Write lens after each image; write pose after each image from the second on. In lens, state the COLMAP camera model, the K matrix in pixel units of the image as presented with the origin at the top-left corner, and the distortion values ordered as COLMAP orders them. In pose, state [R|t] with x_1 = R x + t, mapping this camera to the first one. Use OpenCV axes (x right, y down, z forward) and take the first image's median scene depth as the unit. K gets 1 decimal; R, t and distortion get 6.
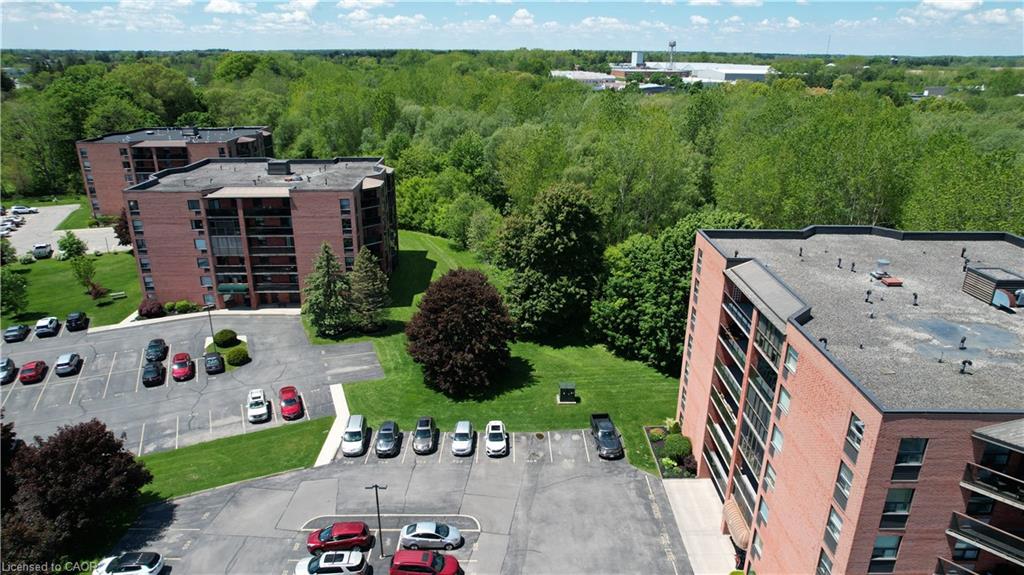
lens RADIAL K [[654.4, 0, 514.5], [0, 654.4, 289.7], [0, 0, 1]] dist [-0.079198, 0.077023]
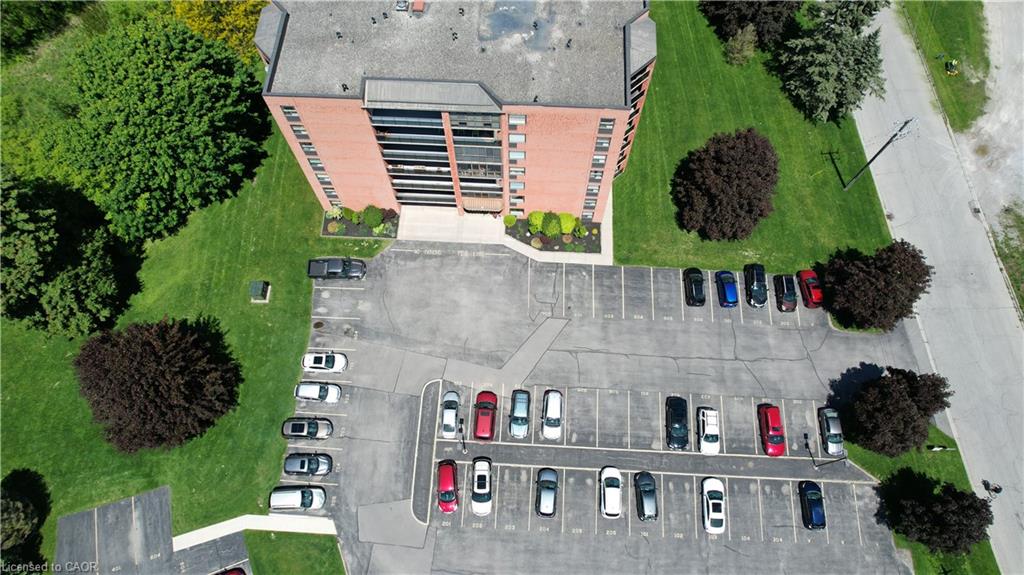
lens RADIAL K [[654.4, 0, 514.5], [0, 654.4, 289.7], [0, 0, 1]] dist [-0.079198, 0.077023]
pose [[0.057772, -0.927729, 0.368758, -0.423582], [0.345328, 0.365143, 0.864534, -0.915521], [-0.936702, 0.077397, 0.341466, 0.467685]]
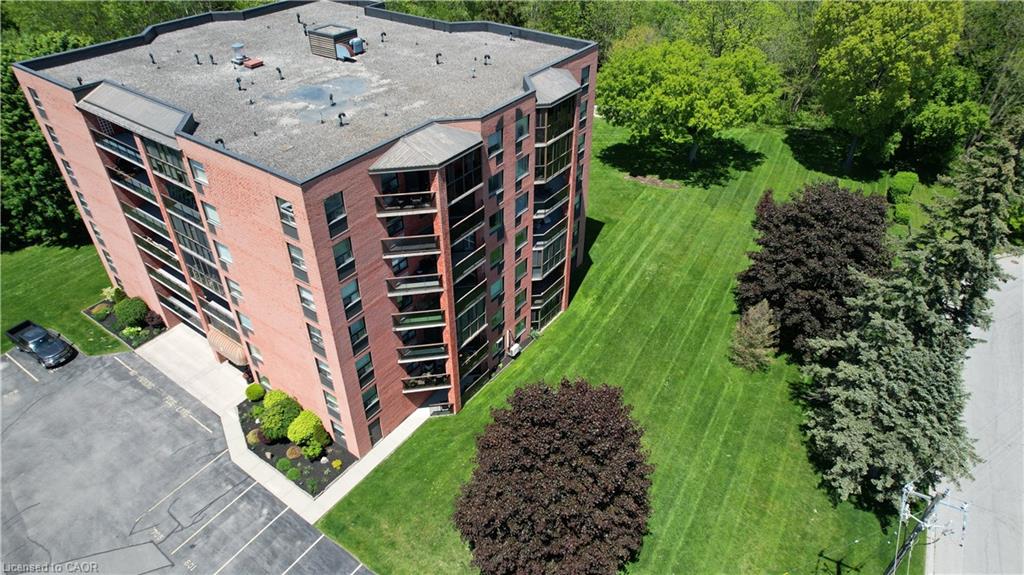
lens RADIAL K [[654.4, 0, 514.5], [0, 654.4, 289.7], [0, 0, 1]] dist [-0.079198, 0.077023]
pose [[0.588284, -0.489963, 0.643318, 0.003711], [0.282430, 0.869933, 0.404289, 0.004237], [-0.757730, -0.056145, 0.650148, 0.011674]]
